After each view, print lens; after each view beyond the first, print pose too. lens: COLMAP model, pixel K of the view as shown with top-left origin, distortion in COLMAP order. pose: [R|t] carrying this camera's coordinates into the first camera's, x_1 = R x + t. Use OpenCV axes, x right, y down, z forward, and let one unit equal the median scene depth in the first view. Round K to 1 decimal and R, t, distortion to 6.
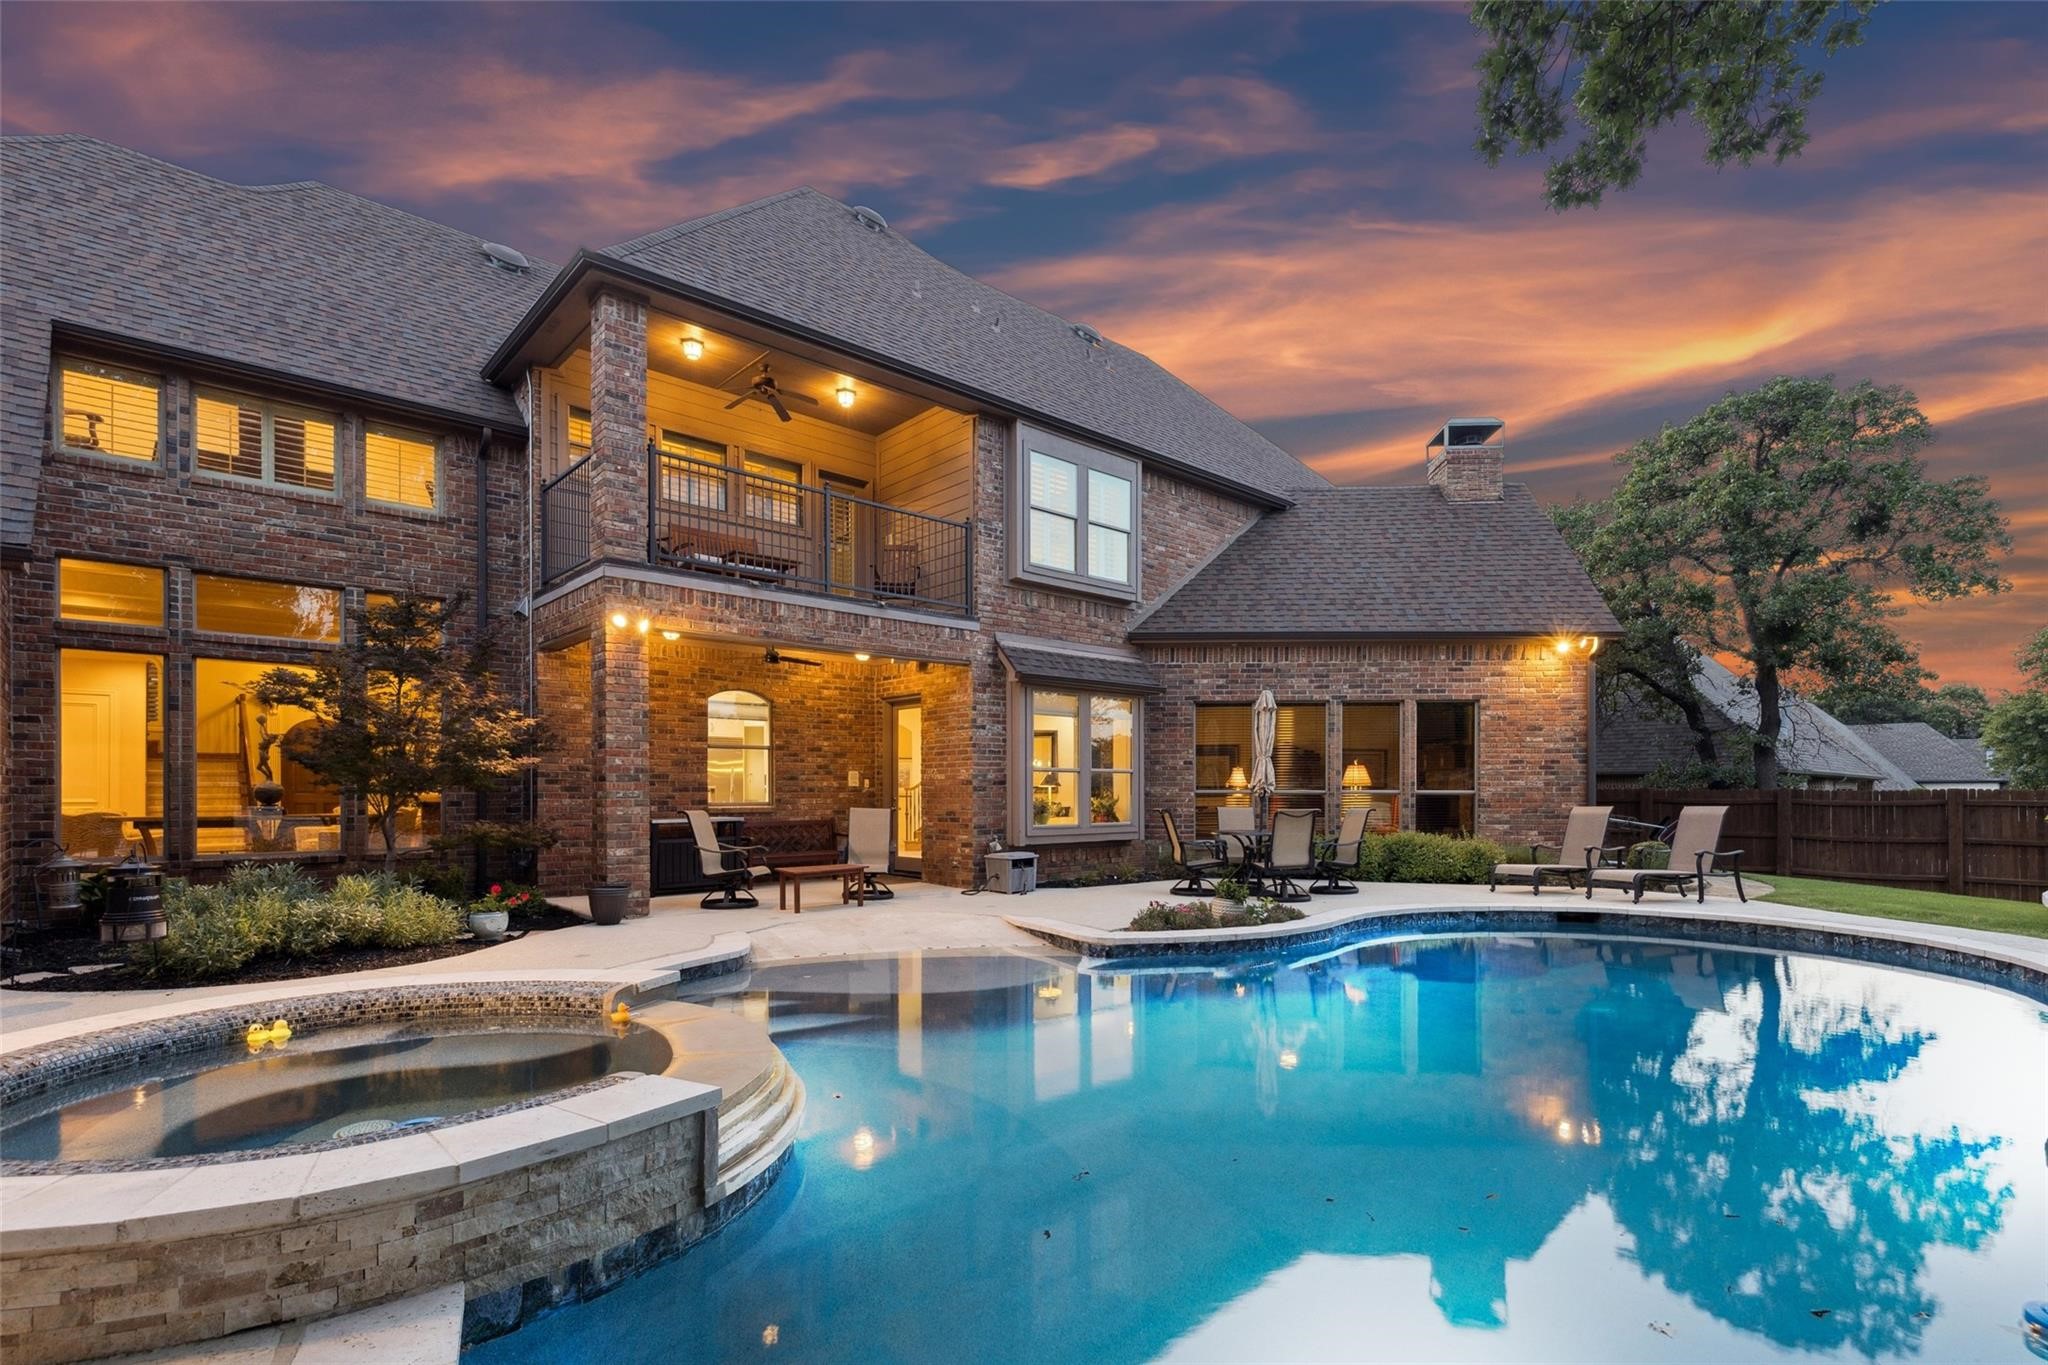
lens RADIAL K [[985.2, 0, 1020.2], [0, 985.2, 805.4], [0, 0, 1]] dist [0.001333, -0.000449]
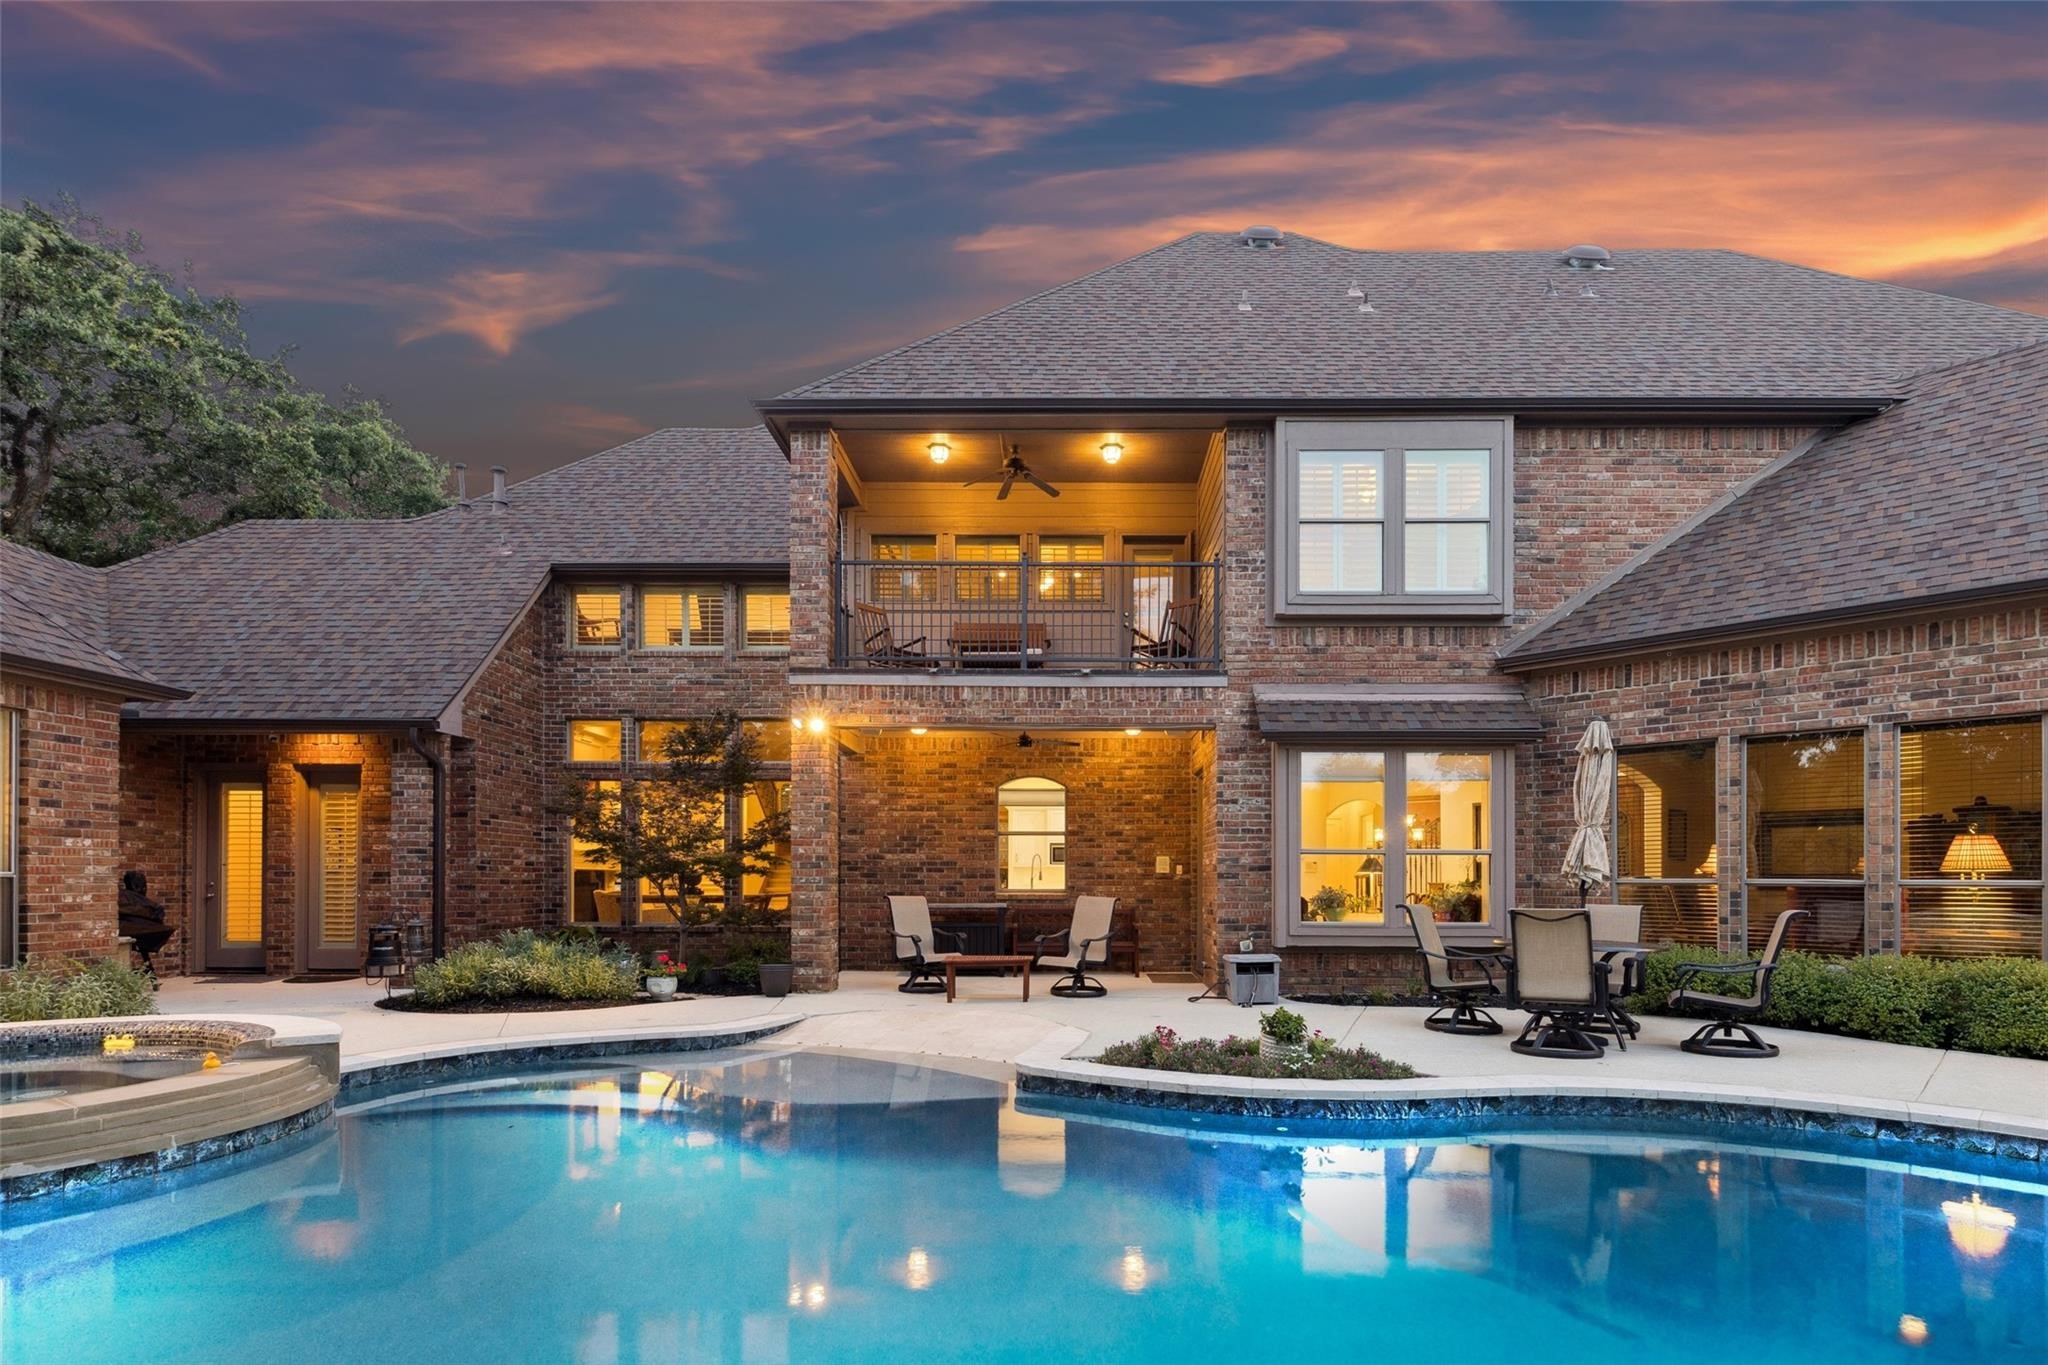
lens RADIAL K [[978.1, 0, 1033.2], [0, 978.1, 888.3], [0, 0, 1]] dist [0.001515, -0.001057]
pose [[0.731653, 0.010406, -0.681598, 0.394186], [-0.013271, 0.999911, 0.001020, -0.004836], [0.681548, 0.008299, 0.731727, 0.276590]]
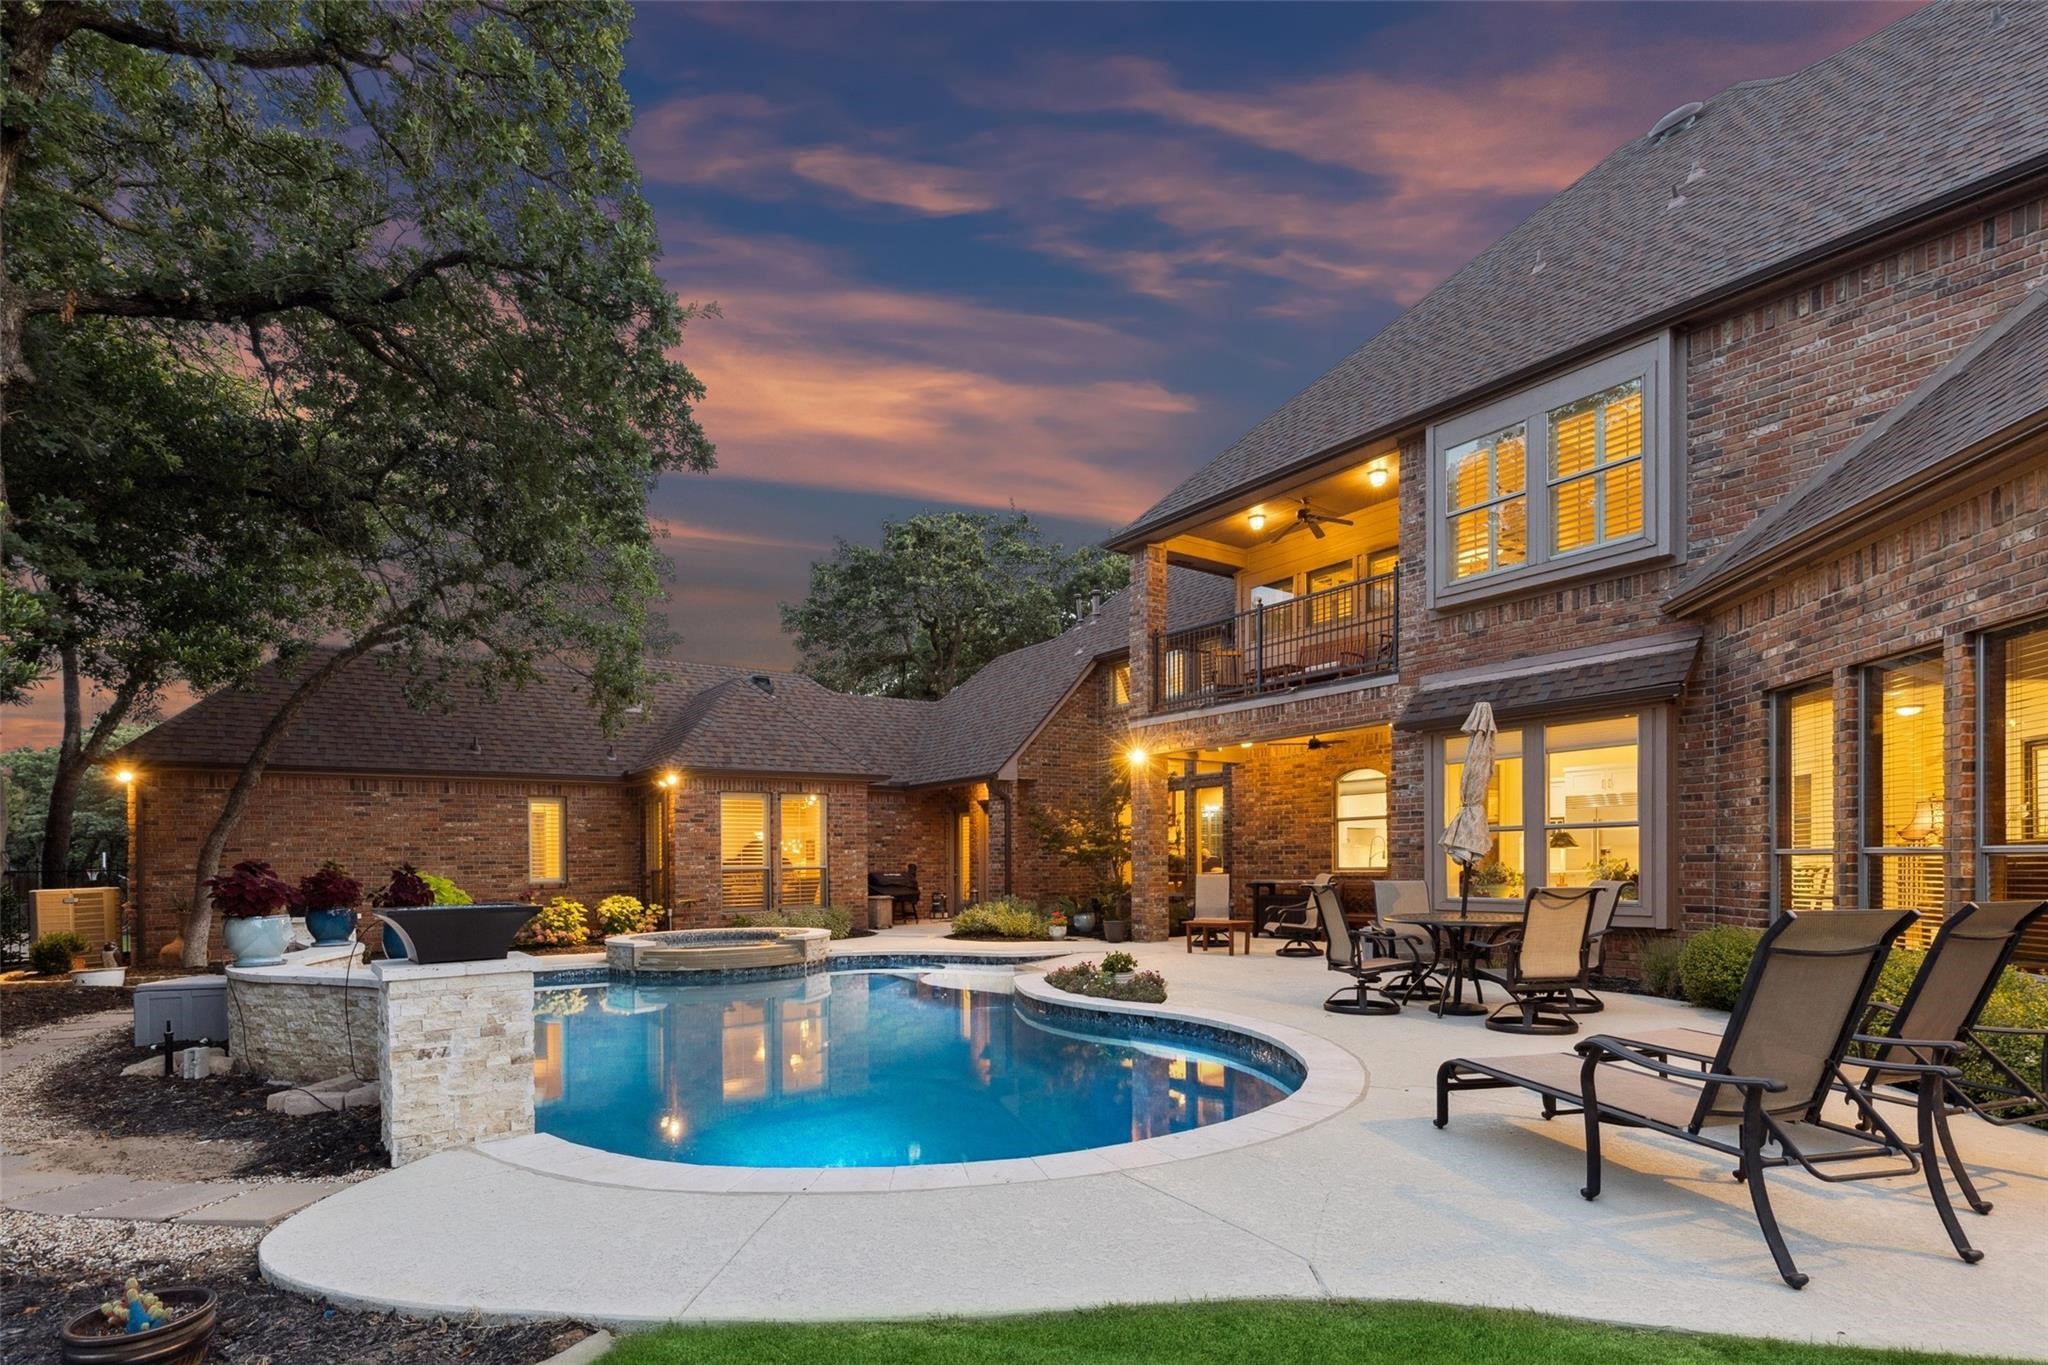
lens RADIAL K [[978.1, 0, 1033.2], [0, 978.1, 888.3], [0, 0, 1]] dist [0.001515, -0.001057]
pose [[-0.090971, 0.028392, -0.995449, 0.884297], [0.004491, 0.999595, 0.028100, -0.011971], [0.995843, -0.001915, -0.091062, 0.725314]]
